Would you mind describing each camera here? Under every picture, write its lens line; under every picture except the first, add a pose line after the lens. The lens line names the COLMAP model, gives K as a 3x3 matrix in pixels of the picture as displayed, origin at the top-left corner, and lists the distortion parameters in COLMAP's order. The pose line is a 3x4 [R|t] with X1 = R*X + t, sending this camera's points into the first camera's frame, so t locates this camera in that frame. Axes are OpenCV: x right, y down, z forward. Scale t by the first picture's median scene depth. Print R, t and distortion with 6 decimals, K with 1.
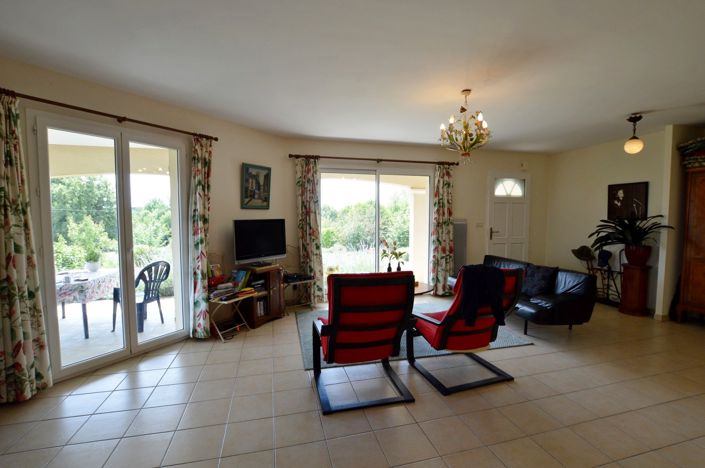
lens RADIAL K [[315.9, 0, 354.2], [0, 315.9, 234.3], [0, 0, 1]] dist [-0.025108, 0.000840]
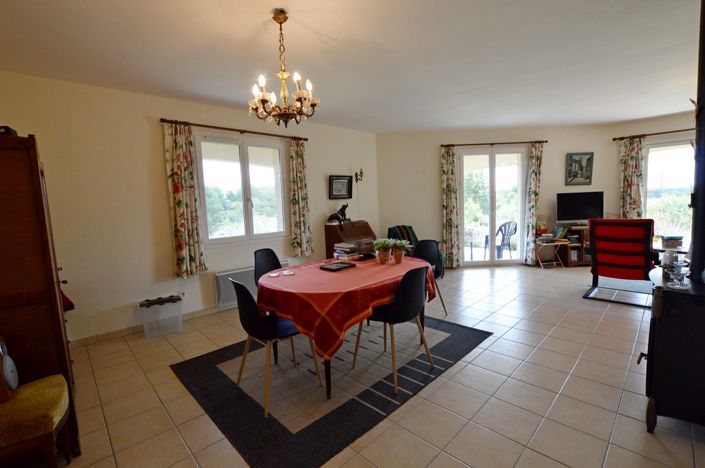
lens RADIAL K [[315.9, 0, 354.2], [0, 315.9, 234.3], [0, 0, 1]] dist [-0.025108, 0.000840]
pose [[0.494958, 0.063871, -0.866566, 0.420914], [-0.012161, 0.997706, 0.066590, 0.058410], [0.868832, -0.022421, 0.494600, -0.553775]]
